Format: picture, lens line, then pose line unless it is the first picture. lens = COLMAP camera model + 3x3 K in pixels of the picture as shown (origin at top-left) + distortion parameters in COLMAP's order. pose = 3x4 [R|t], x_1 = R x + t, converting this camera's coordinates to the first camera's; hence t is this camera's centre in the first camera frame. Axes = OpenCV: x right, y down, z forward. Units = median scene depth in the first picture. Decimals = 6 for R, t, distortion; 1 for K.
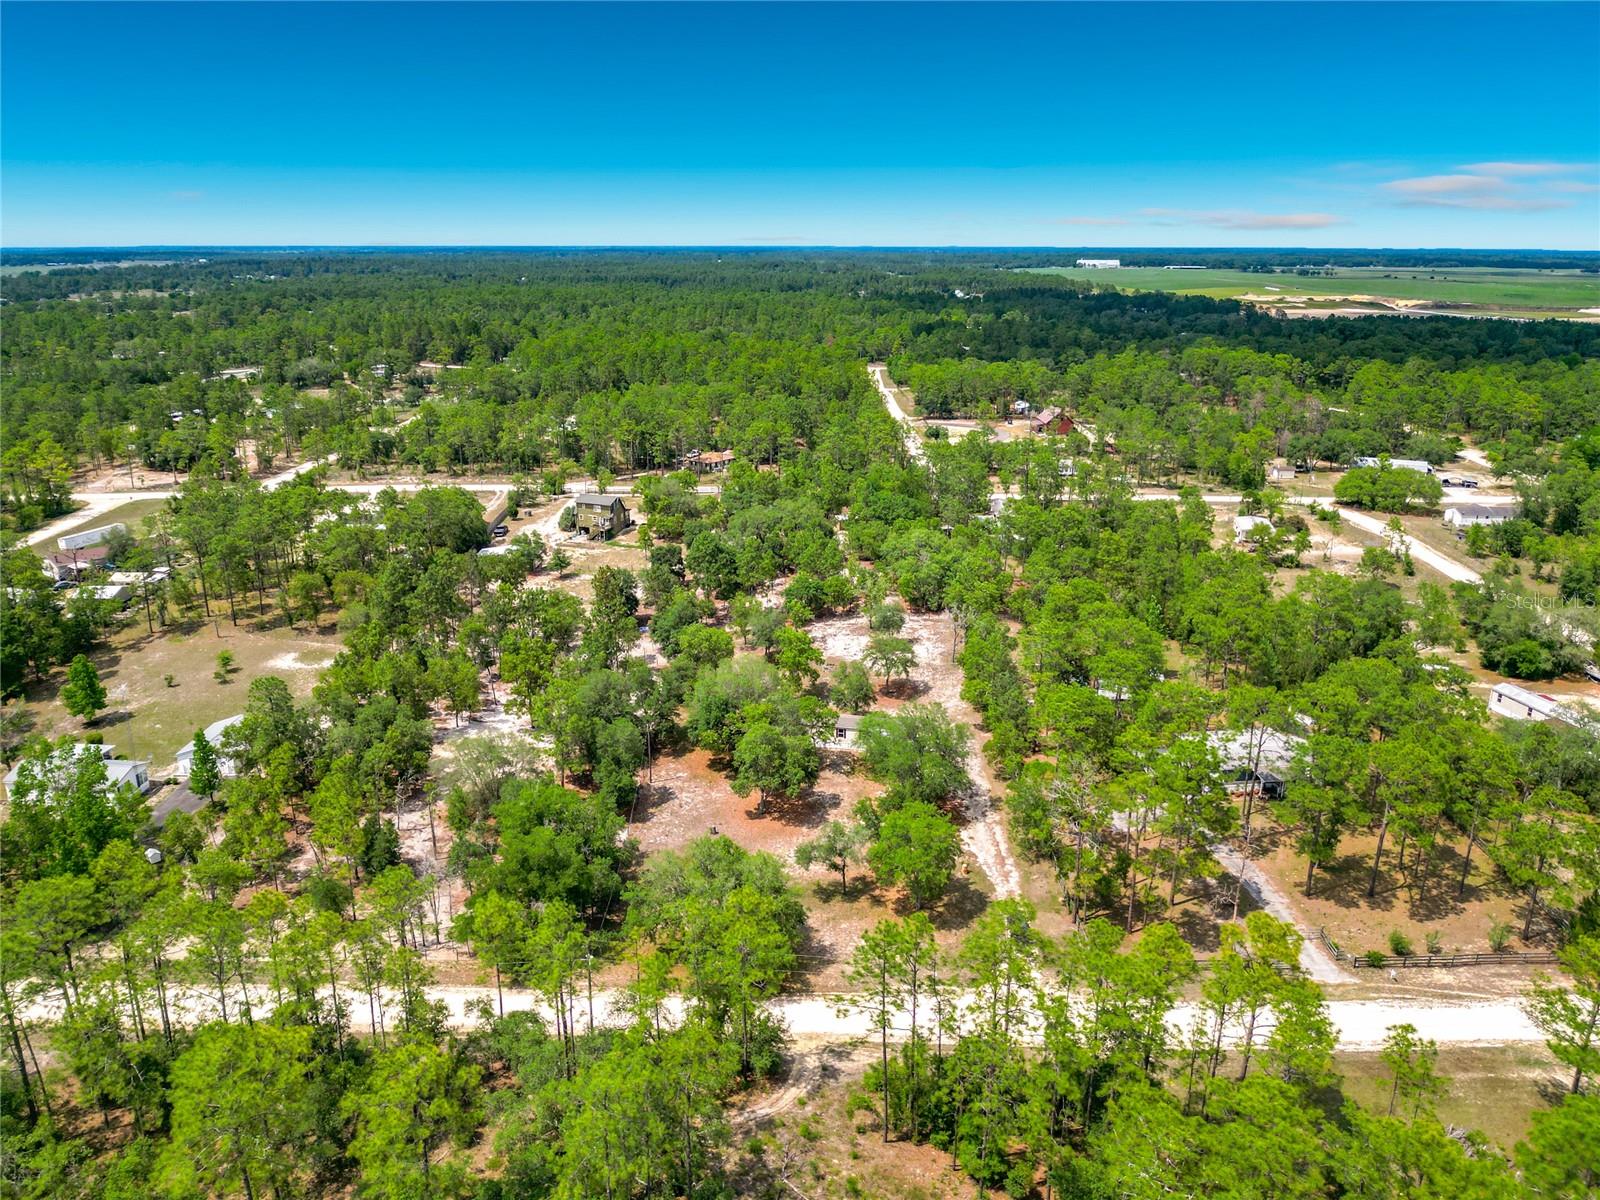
lens RADIAL K [[1161.9, 0, 800.0], [0, 1161.9, 600.0], [0, 0, 1]] dist [0.073719, -0.090244]
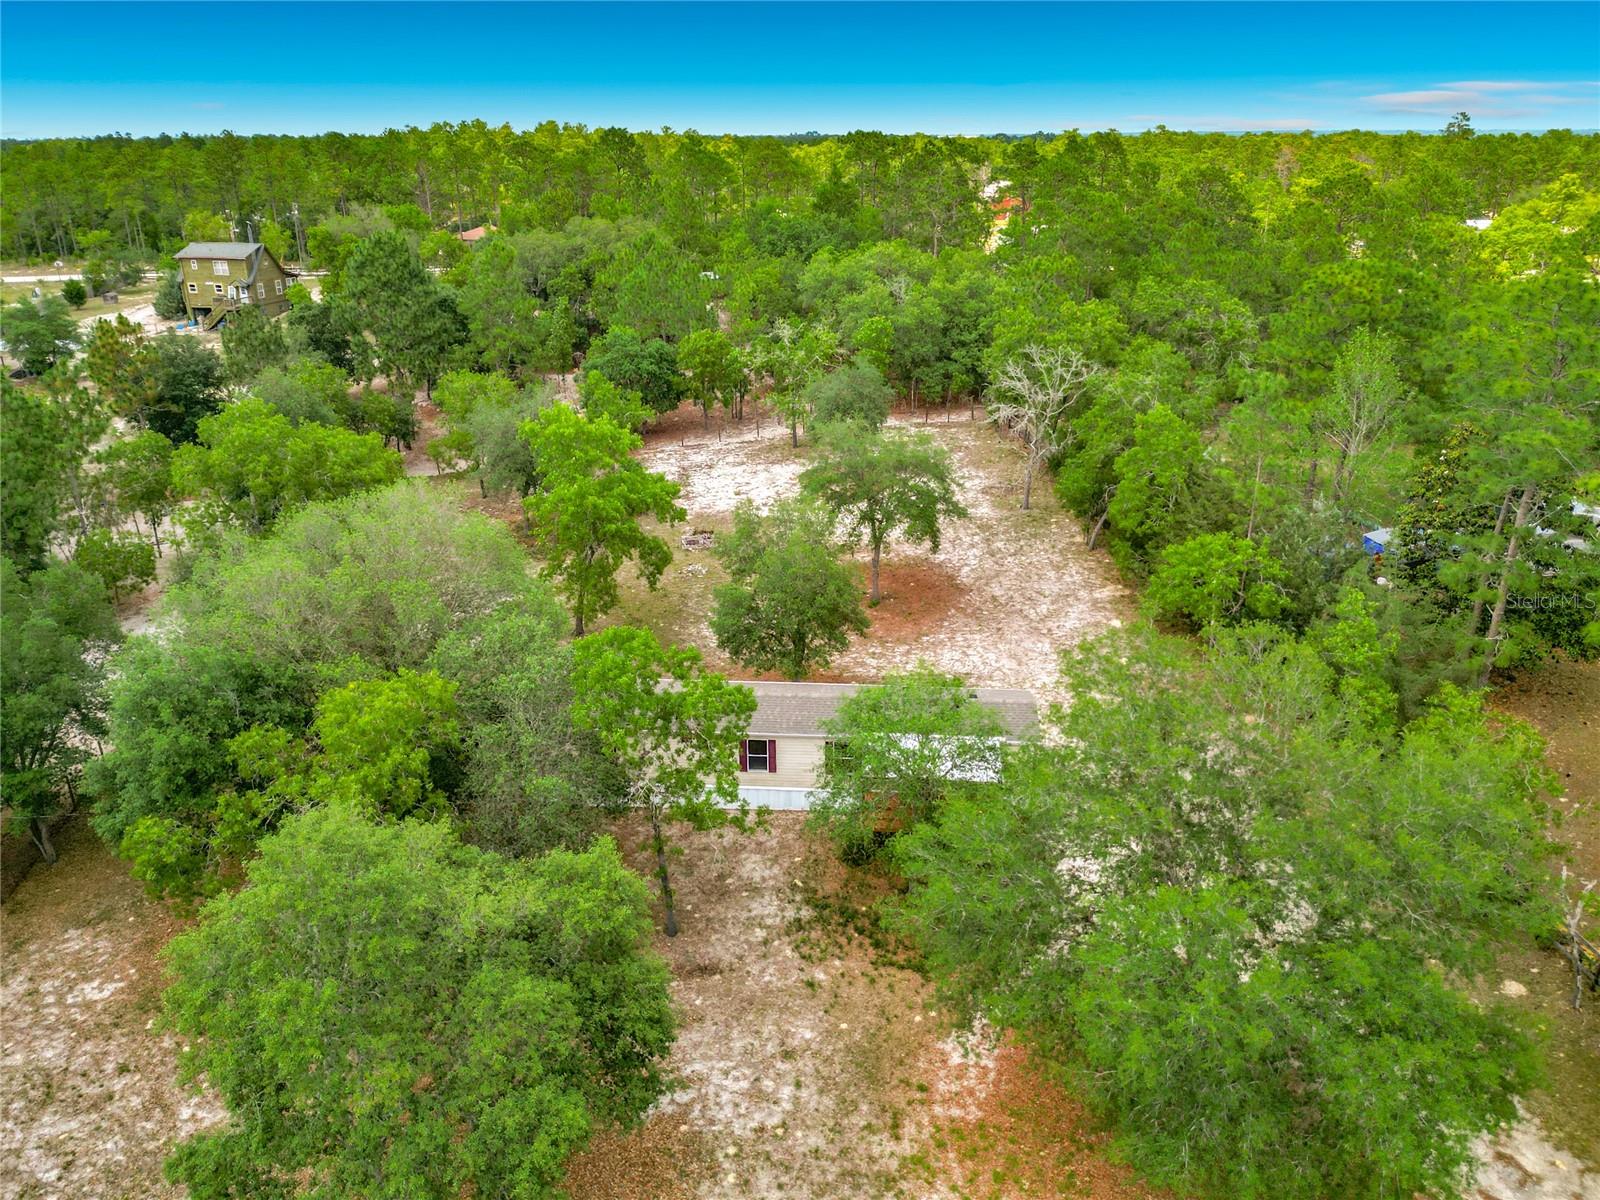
lens RADIAL K [[1161.9, 0, 800.0], [0, 1161.9, 600.0], [0, 0, 1]] dist [0.073719, -0.090244]
pose [[0.992312, -0.055203, 0.110764, 0.013818], [0.046260, 0.995579, 0.081749, 0.045854], [-0.114787, -0.075996, 0.990479, 0.594984]]
